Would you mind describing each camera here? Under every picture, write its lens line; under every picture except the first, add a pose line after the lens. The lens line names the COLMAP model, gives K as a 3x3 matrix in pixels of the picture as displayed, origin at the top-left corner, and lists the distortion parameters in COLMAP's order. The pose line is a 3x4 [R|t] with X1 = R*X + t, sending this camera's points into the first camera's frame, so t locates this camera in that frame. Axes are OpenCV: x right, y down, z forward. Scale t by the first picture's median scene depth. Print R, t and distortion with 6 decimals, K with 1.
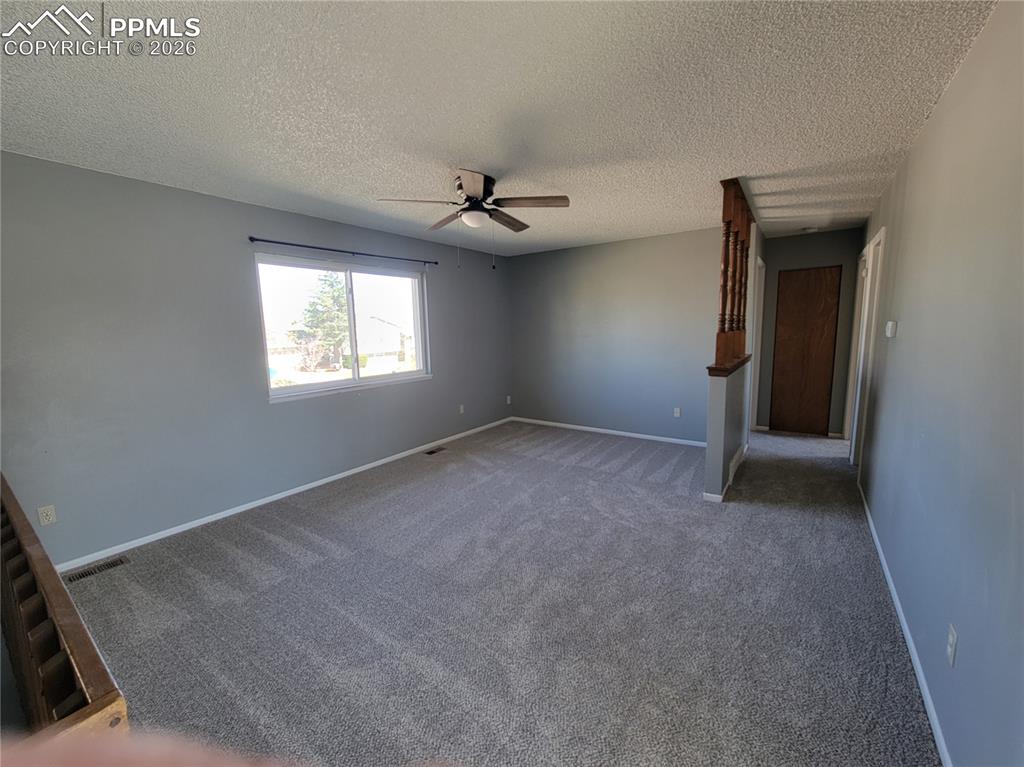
lens RADIAL K [[414.9, 0, 507.6], [0, 414.9, 381.5], [0, 0, 1]] dist [-0.001049, 0.000192]
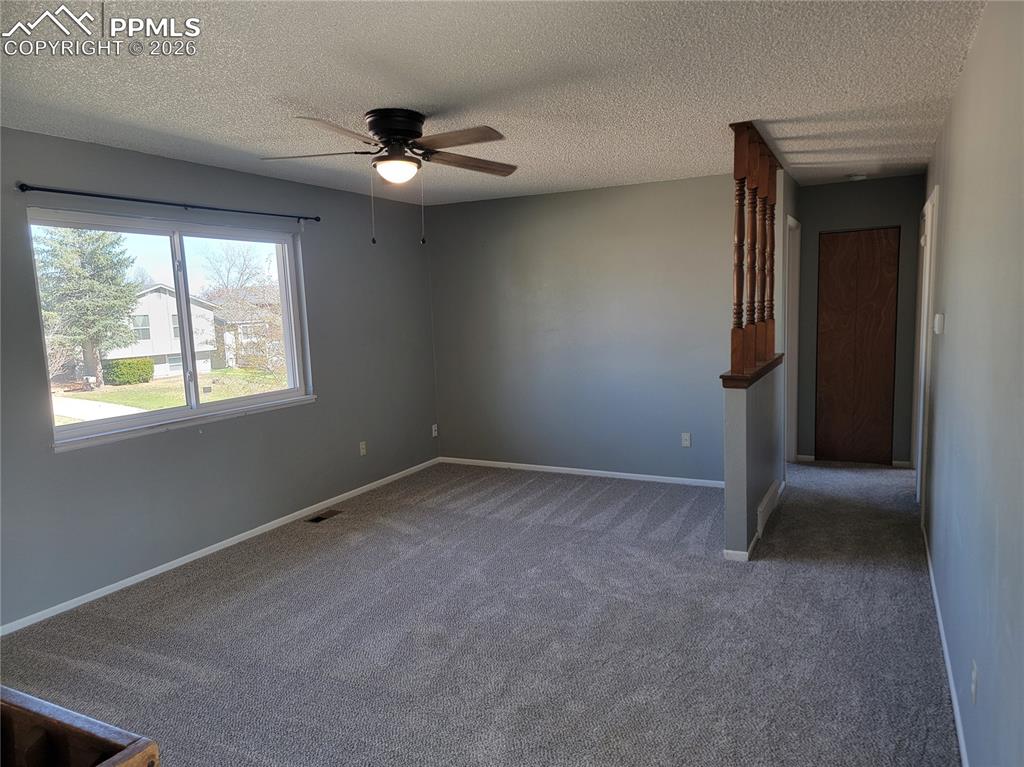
lens RADIAL K [[708.3, 0, 524.5], [0, 708.3, 381.4], [0, 0, 1]] dist [0.081969, -0.062972]
pose [[0.986854, -0.026921, 0.159356, -0.059920], [0.030369, 0.999354, -0.019240, -0.010857], [-0.158735, 0.023827, 0.987034, -0.181020]]
